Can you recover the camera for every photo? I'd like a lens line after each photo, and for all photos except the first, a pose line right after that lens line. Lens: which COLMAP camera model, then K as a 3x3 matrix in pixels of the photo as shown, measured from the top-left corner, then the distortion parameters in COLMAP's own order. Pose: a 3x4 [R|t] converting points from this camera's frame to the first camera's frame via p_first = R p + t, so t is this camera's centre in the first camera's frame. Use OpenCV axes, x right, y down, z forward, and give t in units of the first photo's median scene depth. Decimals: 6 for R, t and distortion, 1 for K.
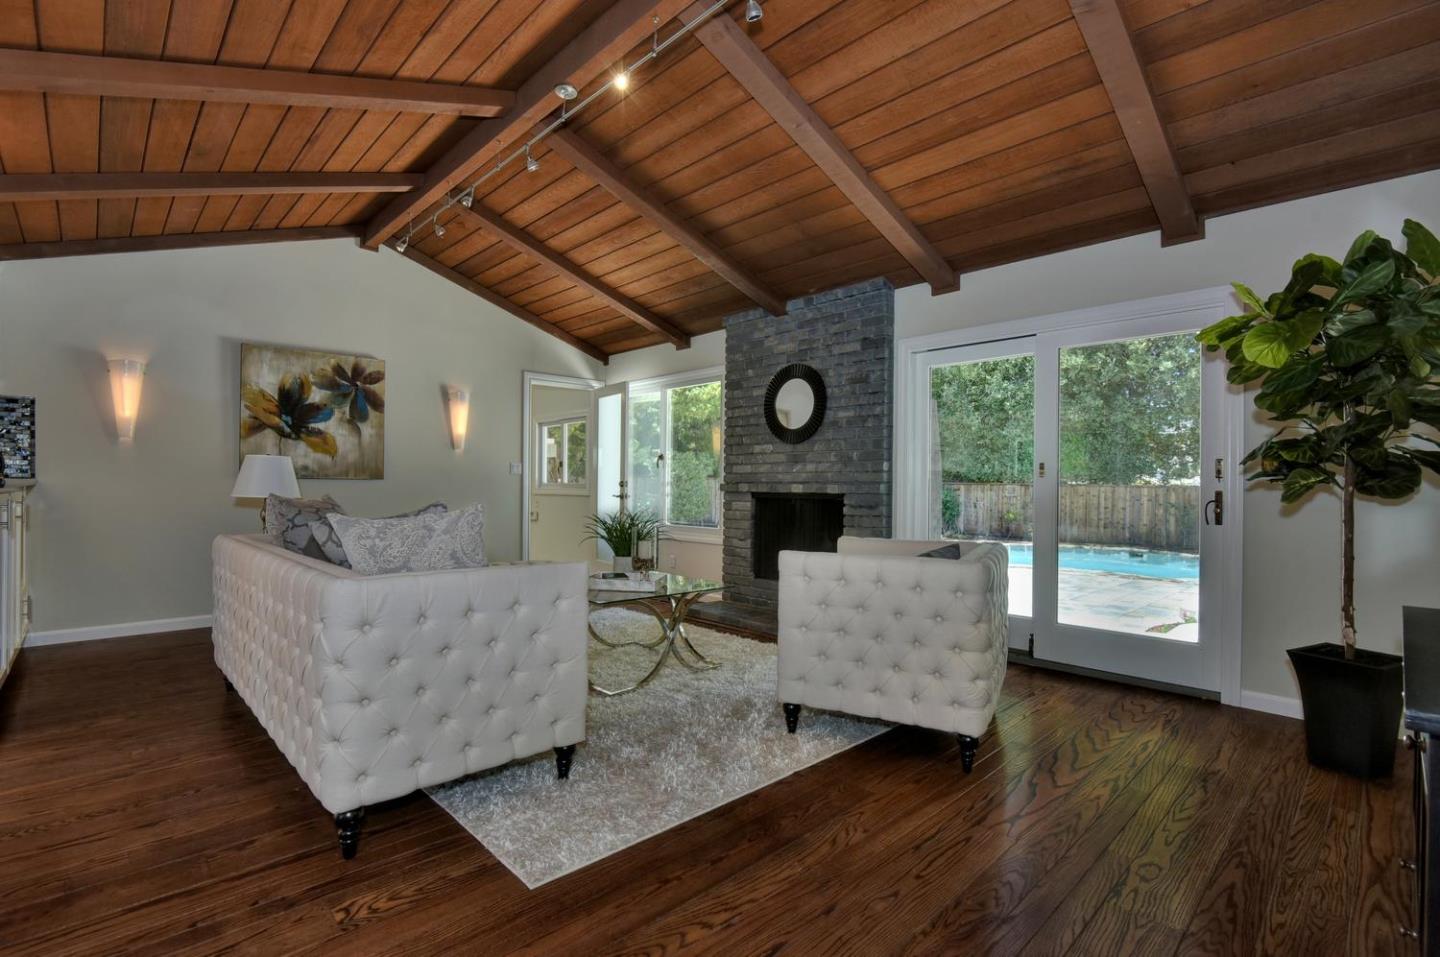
lens RADIAL K [[666.0, 0, 720.0], [0, 666.0, 478.5], [0, 0, 1]] dist [0.000246, 0.000013]
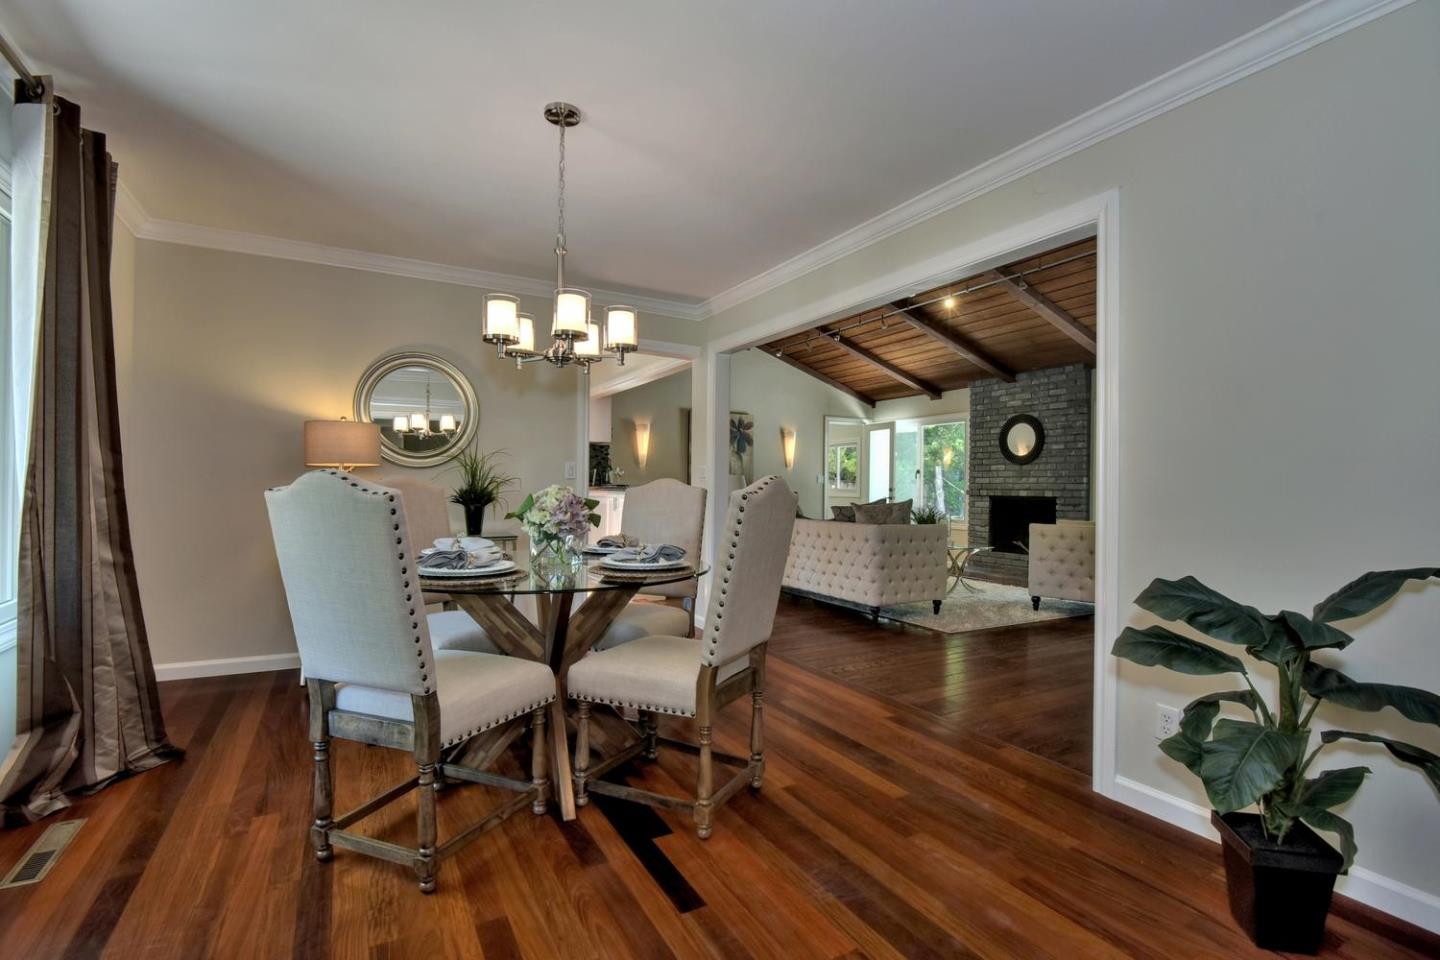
lens RADIAL K [[670.2, 0, 720.0], [0, 670.2, 480.0], [0, 0, 1]] dist [-0.001830, -0.000138]
pose [[0.967609, 0.000158, -0.252453, -0.163502], [-0.000556, 0.999999, -0.001508, -0.012856], [0.252452, 0.001599, 0.967608, -0.655301]]
